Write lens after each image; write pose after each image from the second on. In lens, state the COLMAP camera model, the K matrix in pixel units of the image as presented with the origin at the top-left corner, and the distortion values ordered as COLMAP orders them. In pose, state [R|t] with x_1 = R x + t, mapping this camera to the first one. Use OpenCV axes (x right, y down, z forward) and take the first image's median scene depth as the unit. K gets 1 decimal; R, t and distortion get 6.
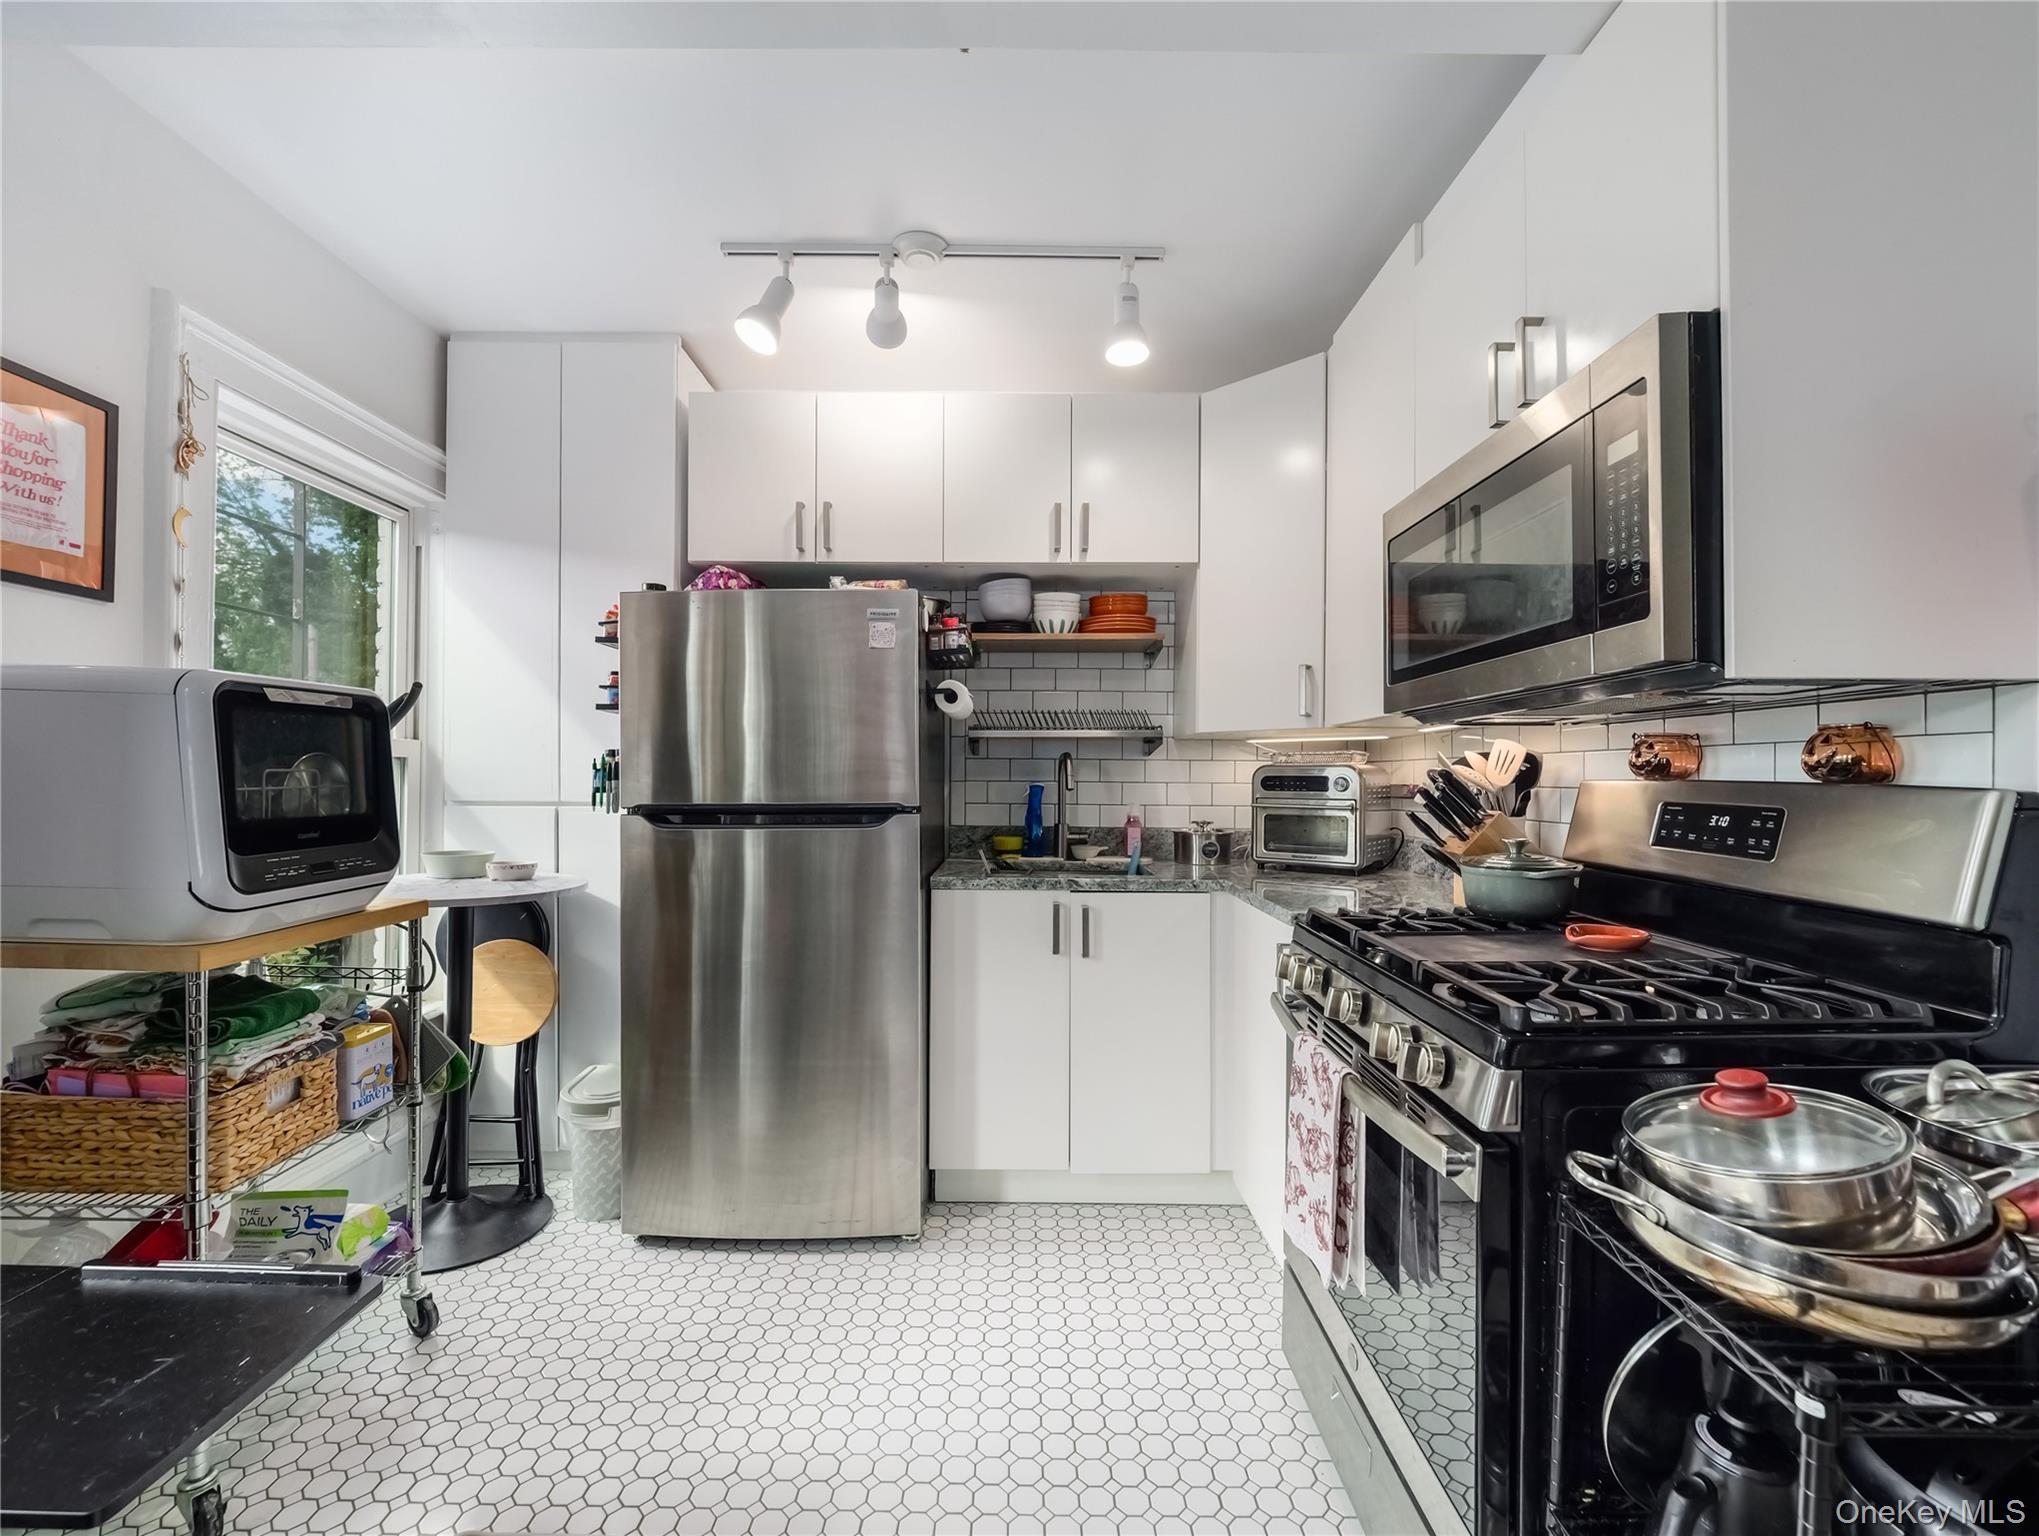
lens RADIAL K [[869.5, 0, 1019.5], [0, 869.5, 768.0], [0, 0, 1]] dist [0.002257, -0.000028]
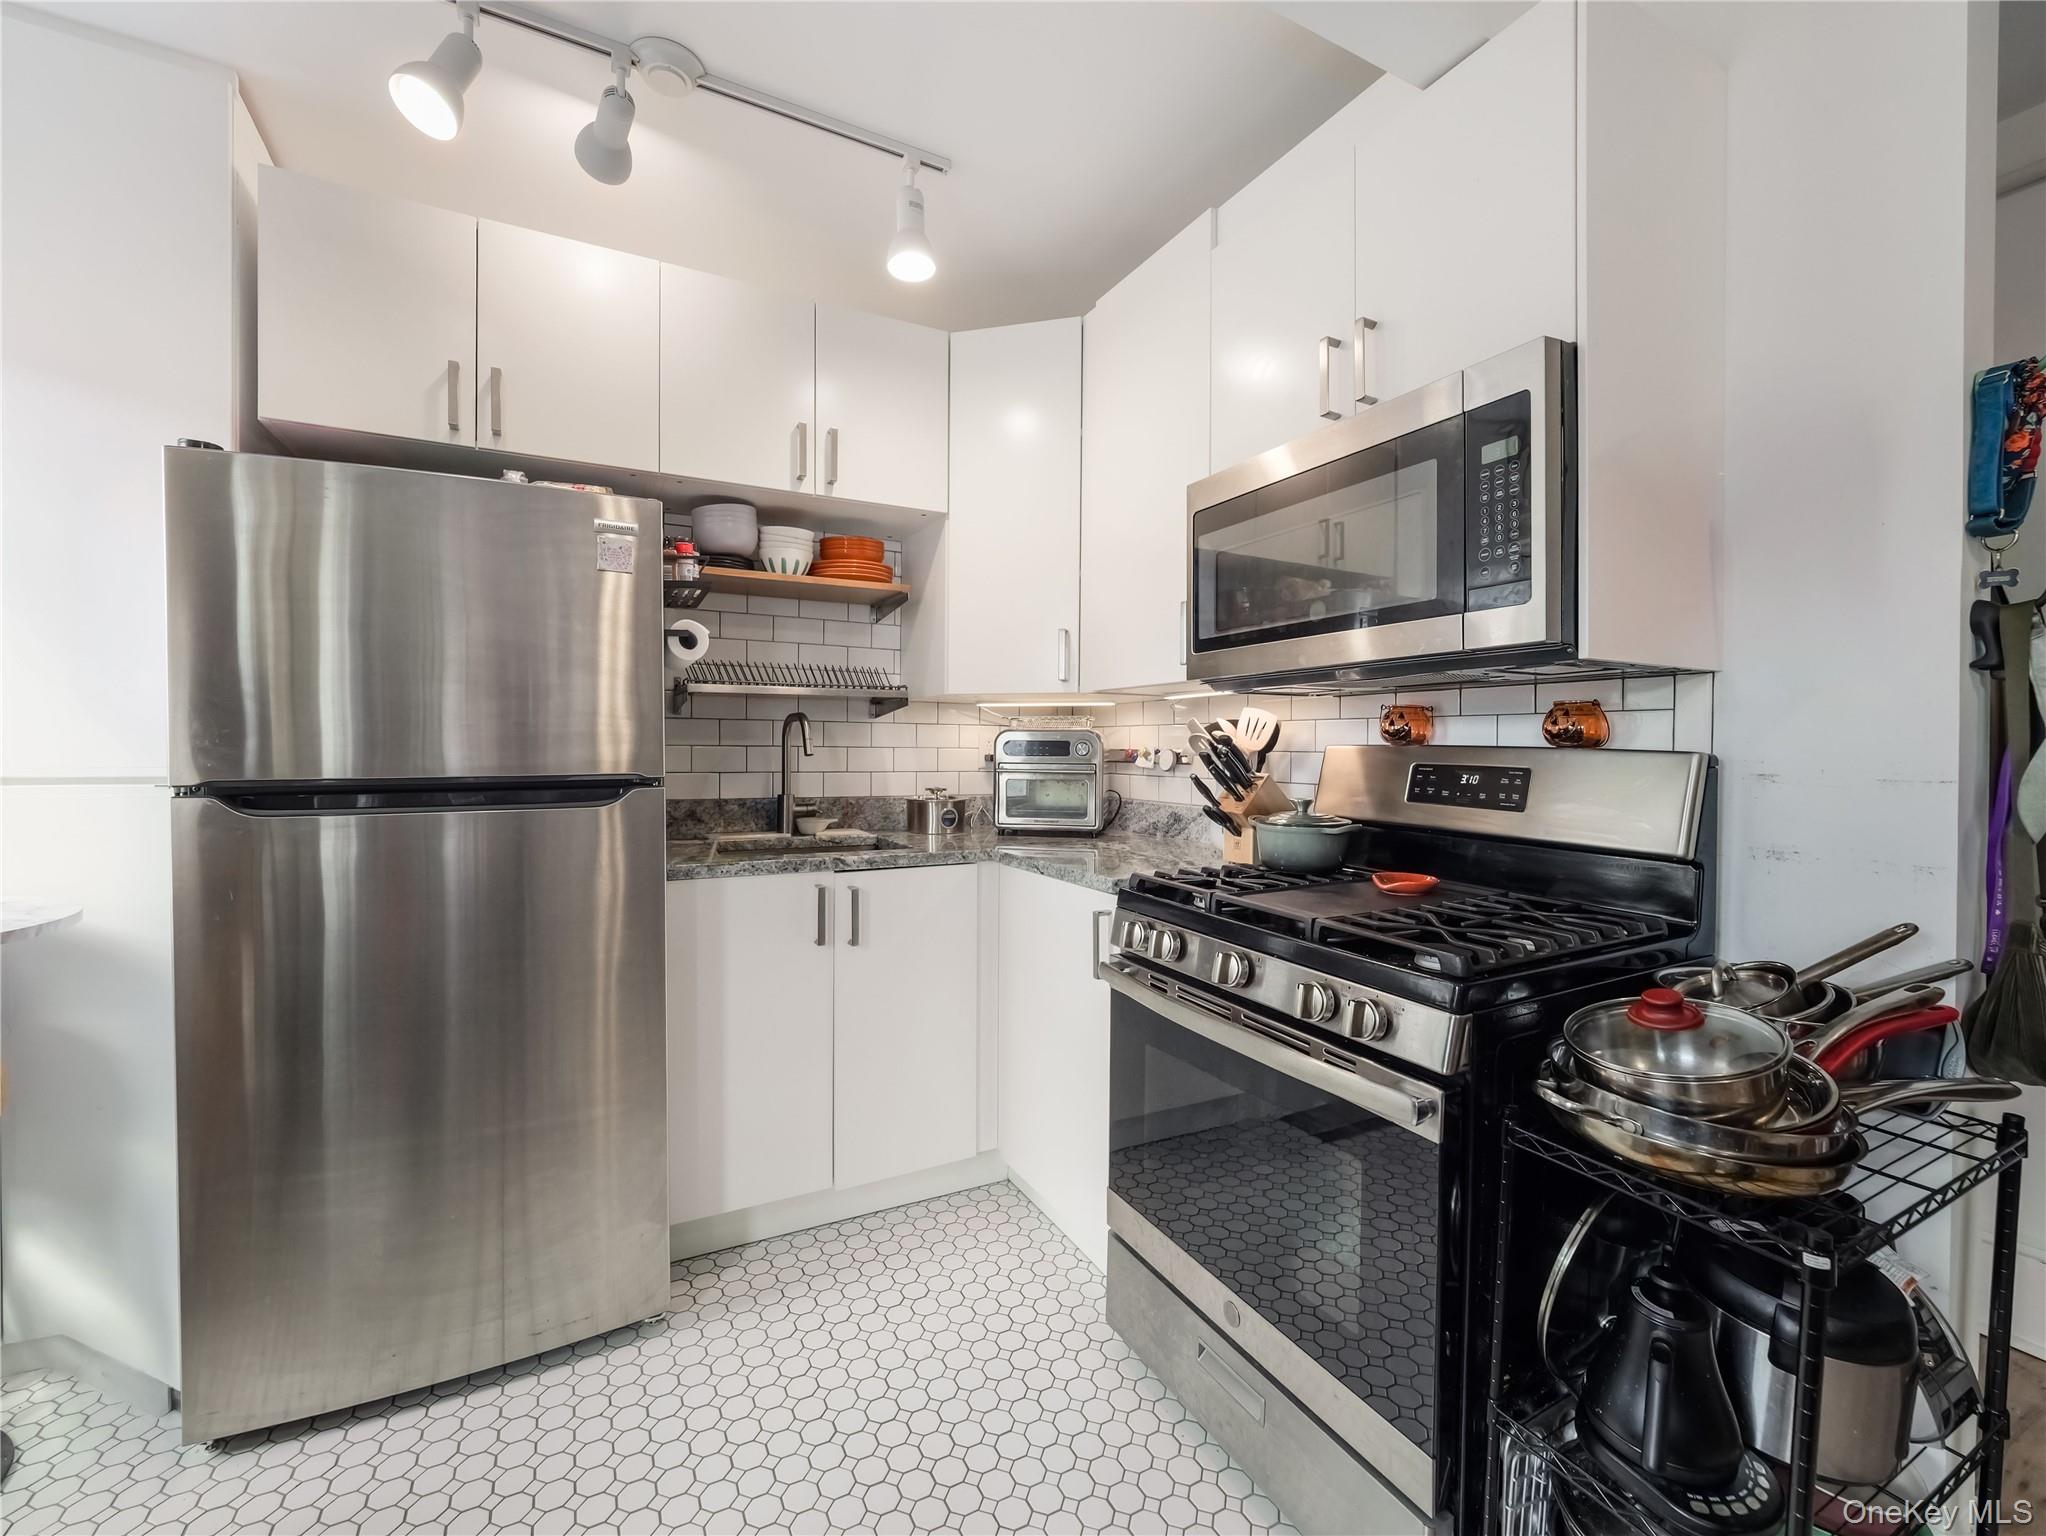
lens RADIAL K [[883.2, 0, 1020.9], [0, 883.2, 750.0], [0, 0, 1]] dist [-0.001691, 0.000242]
pose [[0.885871, -0.000881, 0.463932, -0.189412], [-0.008121, 0.999816, 0.017405, 0.002740], [-0.463861, -0.019186, 0.885700, 0.130776]]
